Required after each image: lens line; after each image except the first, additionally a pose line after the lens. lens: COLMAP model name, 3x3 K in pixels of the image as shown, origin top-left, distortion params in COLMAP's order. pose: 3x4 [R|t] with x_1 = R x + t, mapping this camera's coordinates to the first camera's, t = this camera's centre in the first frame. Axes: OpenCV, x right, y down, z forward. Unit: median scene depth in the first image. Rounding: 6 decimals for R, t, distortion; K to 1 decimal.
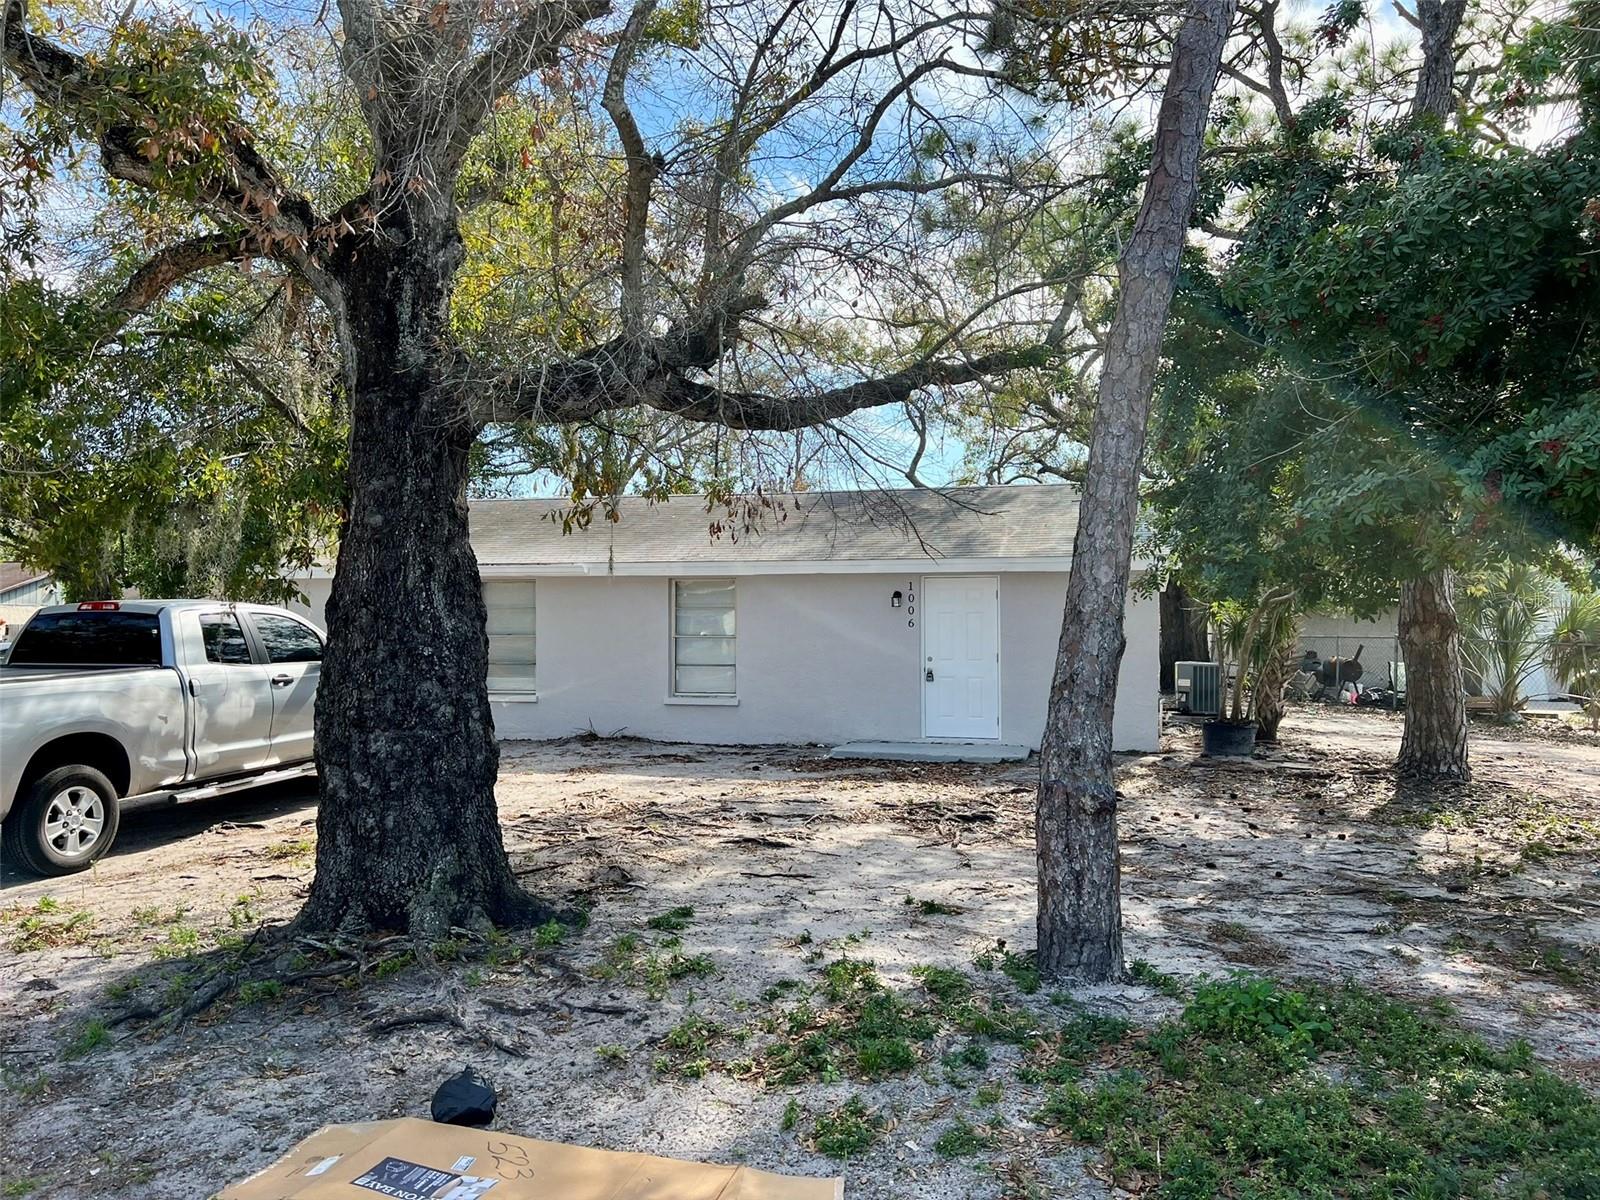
lens RADIAL K [[1201.7, 0, 799.1], [0, 1201.7, 595.3], [0, 0, 1]] dist [0.055958, -0.045129]
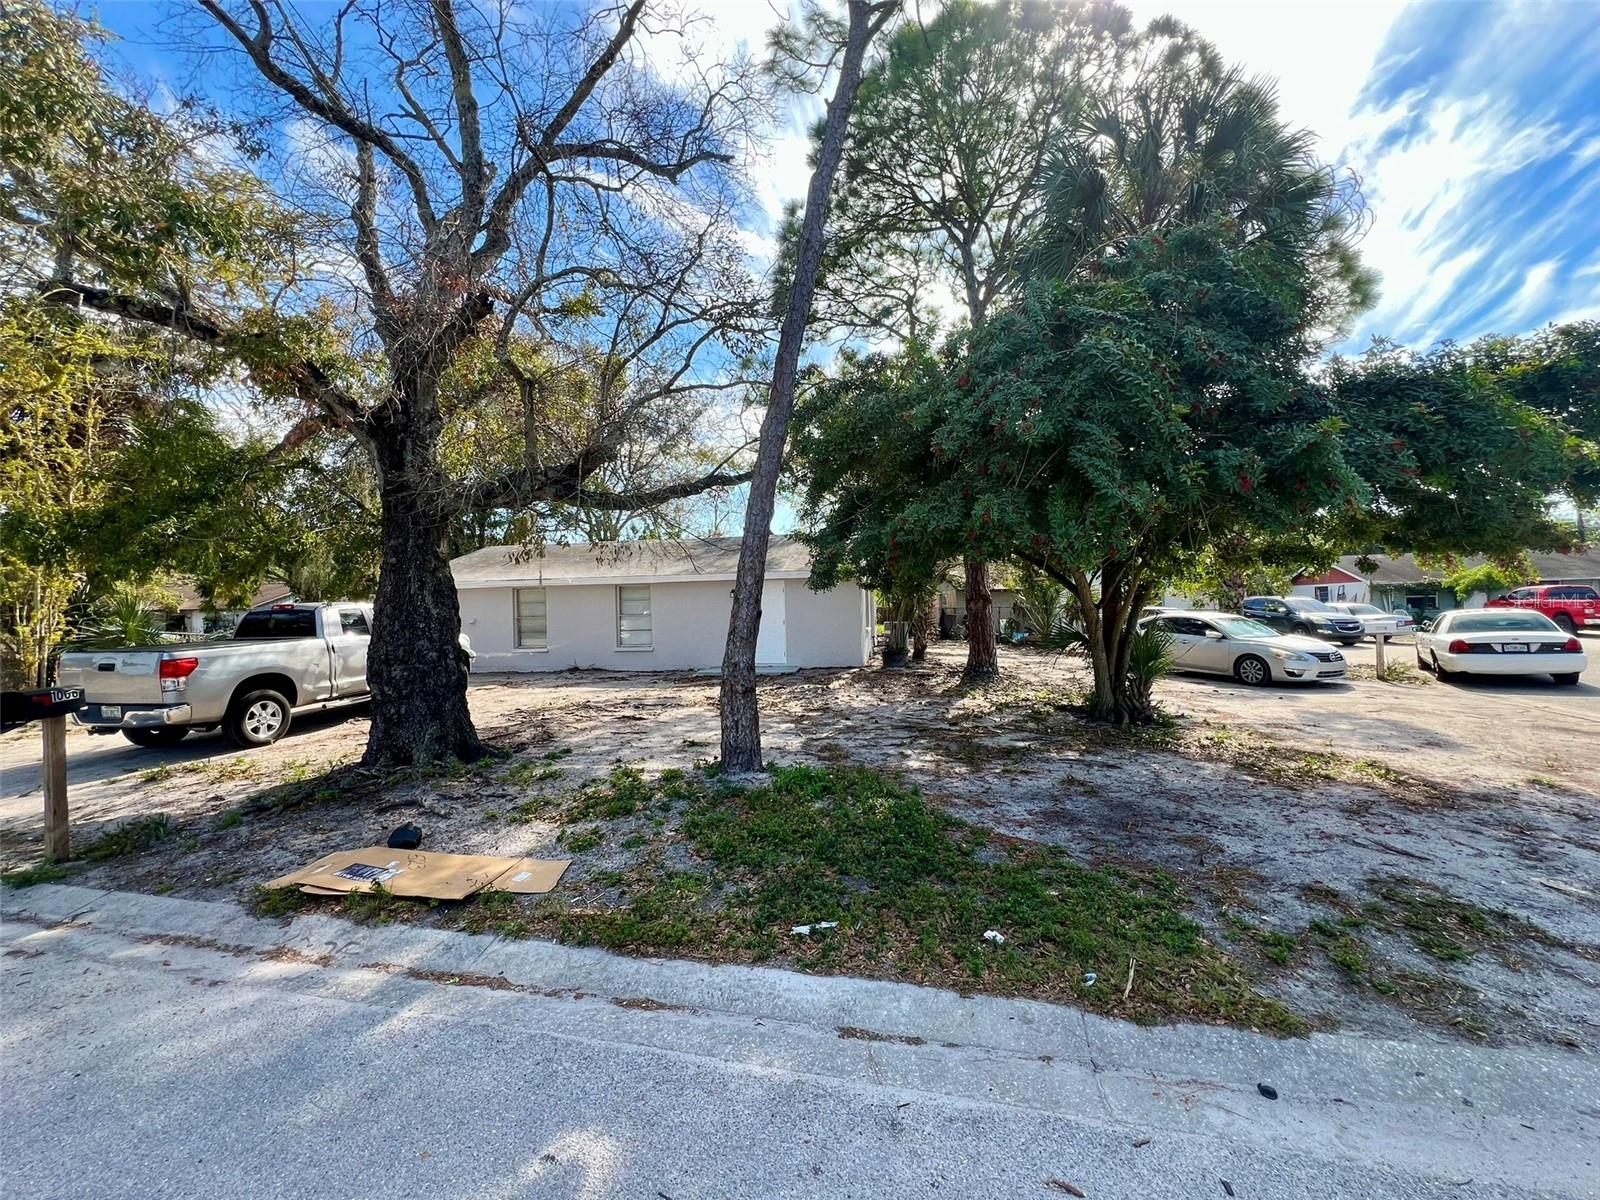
lens RADIAL K [[646.0, 0, 800.7], [0, 646.0, 594.2], [0, 0, 1]] dist [0.004644, 0.001200]
pose [[0.996046, -0.022803, 0.085861, 0.186752], [0.022464, 0.999736, 0.004919, 0.002968], [-0.085951, -0.002971, 0.996295, -0.101116]]
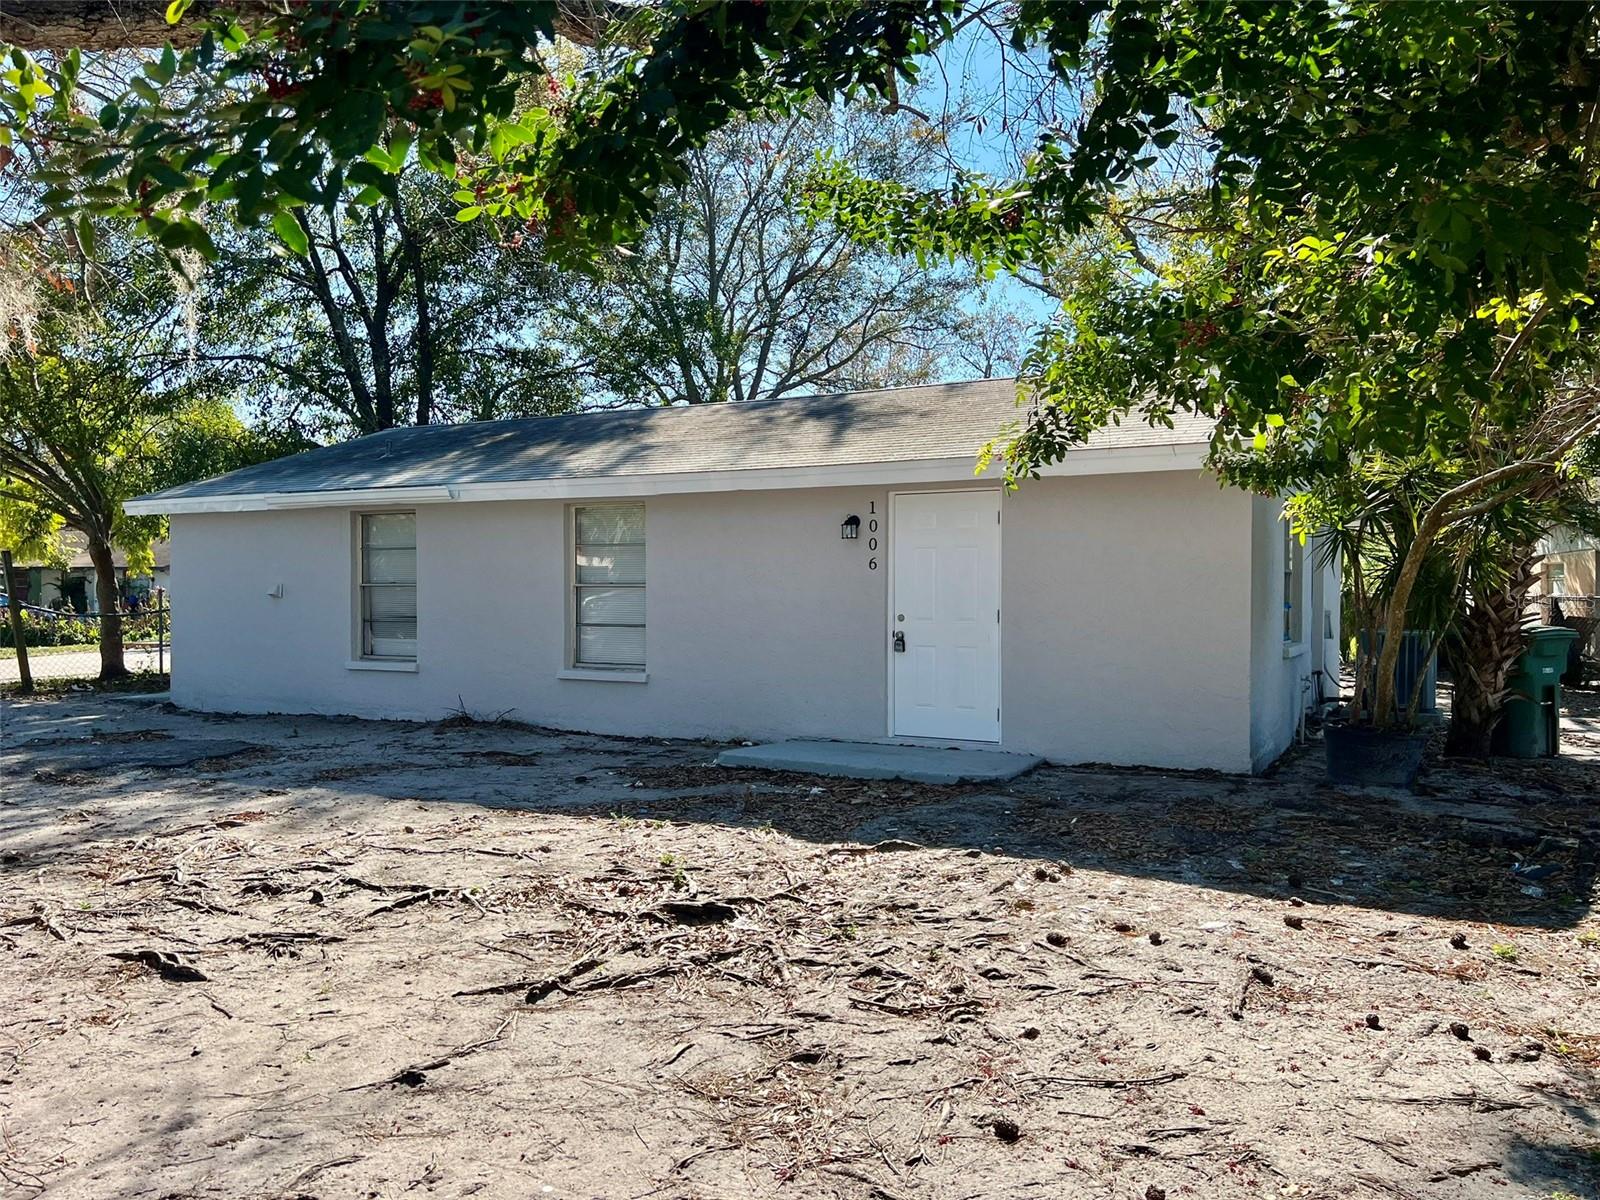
lens RADIAL K [[1201.7, 0, 802.9], [0, 1201.7, 599.3], [0, 0, 1]] dist [0.055958, -0.045129]
pose [[0.967824, -0.001677, -0.251623, 0.405598], [0.011255, 0.999265, 0.036632, 0.033337], [0.251377, -0.038285, 0.967132, 0.635076]]
